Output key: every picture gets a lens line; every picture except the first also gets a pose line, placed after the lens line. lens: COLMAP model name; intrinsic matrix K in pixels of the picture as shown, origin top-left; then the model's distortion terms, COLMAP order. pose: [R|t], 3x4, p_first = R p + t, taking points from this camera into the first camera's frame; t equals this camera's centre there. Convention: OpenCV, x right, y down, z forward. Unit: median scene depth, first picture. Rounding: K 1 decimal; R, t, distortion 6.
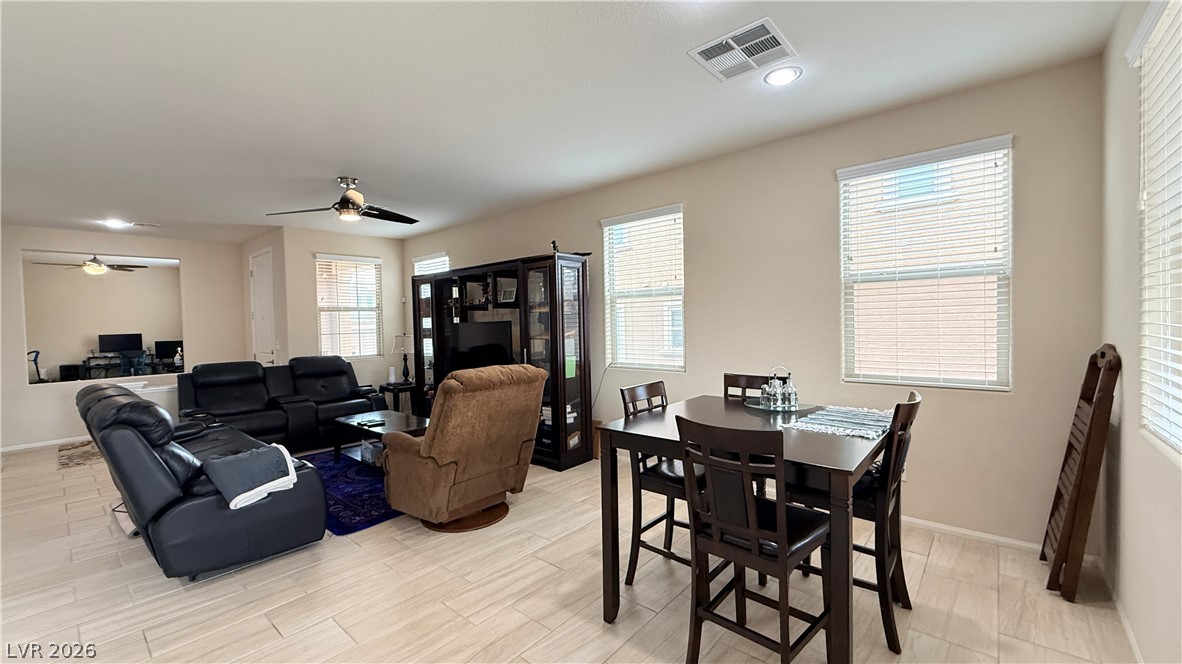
lens RADIAL K [[472.4, 0, 588.2], [0, 472.4, 336.3], [0, 0, 1]] dist [0.001184, -0.000713]
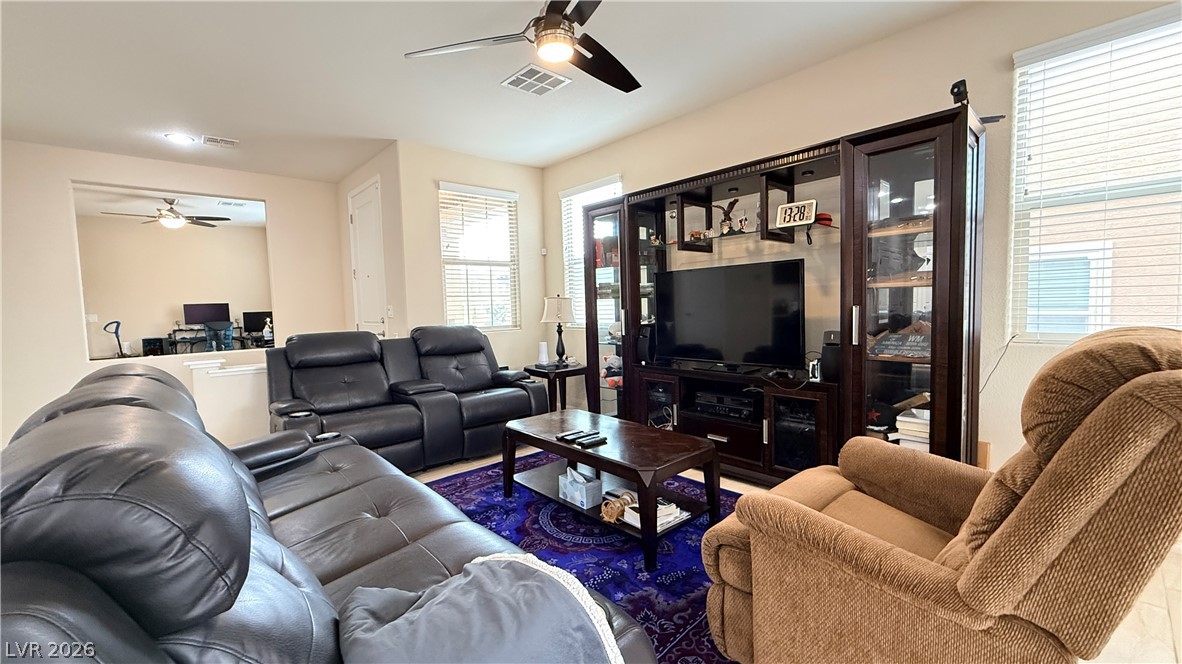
lens RADIAL K [[472.4, 0, 587.4], [0, 472.4, 337.4], [0, 0, 1]] dist [0.001184, -0.000713]
pose [[0.992687, 0.005465, -0.120595, -0.269177], [-0.000085, 0.999006, 0.044572, 0.027082], [0.120718, -0.044235, 0.991701, 0.313692]]
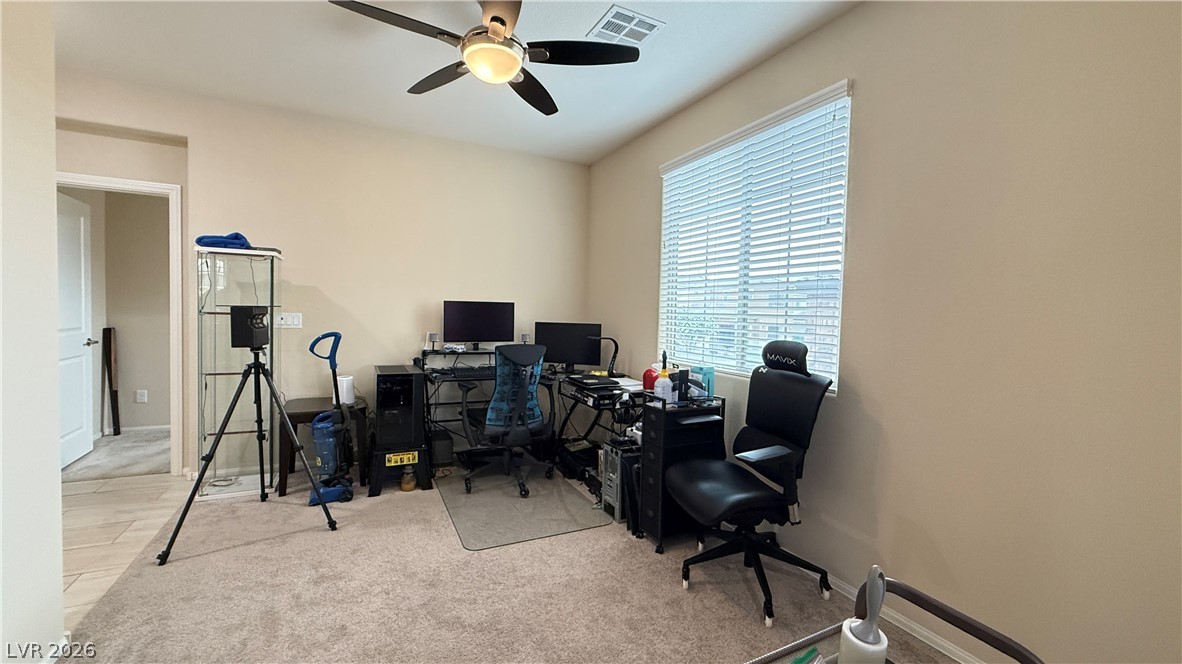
lens RADIAL K [[472.4, 0, 590.6], [0, 472.4, 330.1], [0, 0, 1]] dist [0.001184, -0.000713]
pose [[0.920276, 0.060210, -0.386610, -1.036852], [-0.056390, 0.998183, 0.021226, 0.009842], [0.387185, 0.002267, 0.921999, 0.909922]]
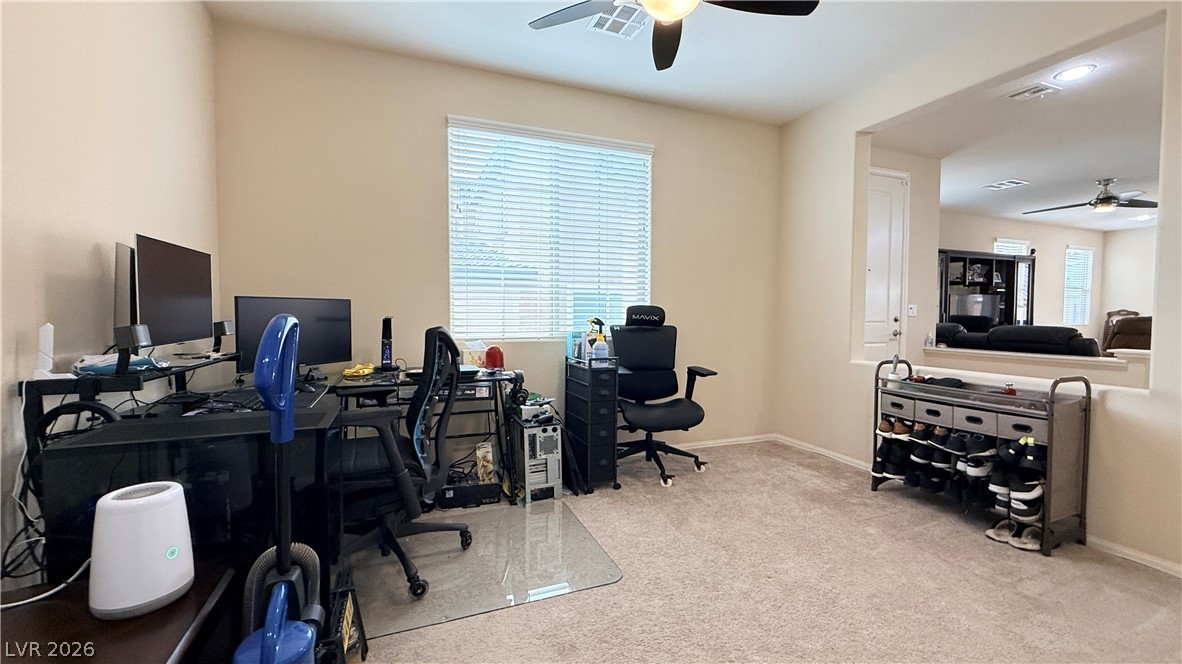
lens RADIAL K [[472.4, 0, 587.2], [0, 472.4, 326.4], [0, 0, 1]] dist [0.001184, -0.000713]
pose [[0.456434, -0.000247, 0.889757, -1.580890], [0.010607, 0.999930, -0.005164, 0.045464], [-0.889694, 0.011795, 0.456405, 1.120730]]
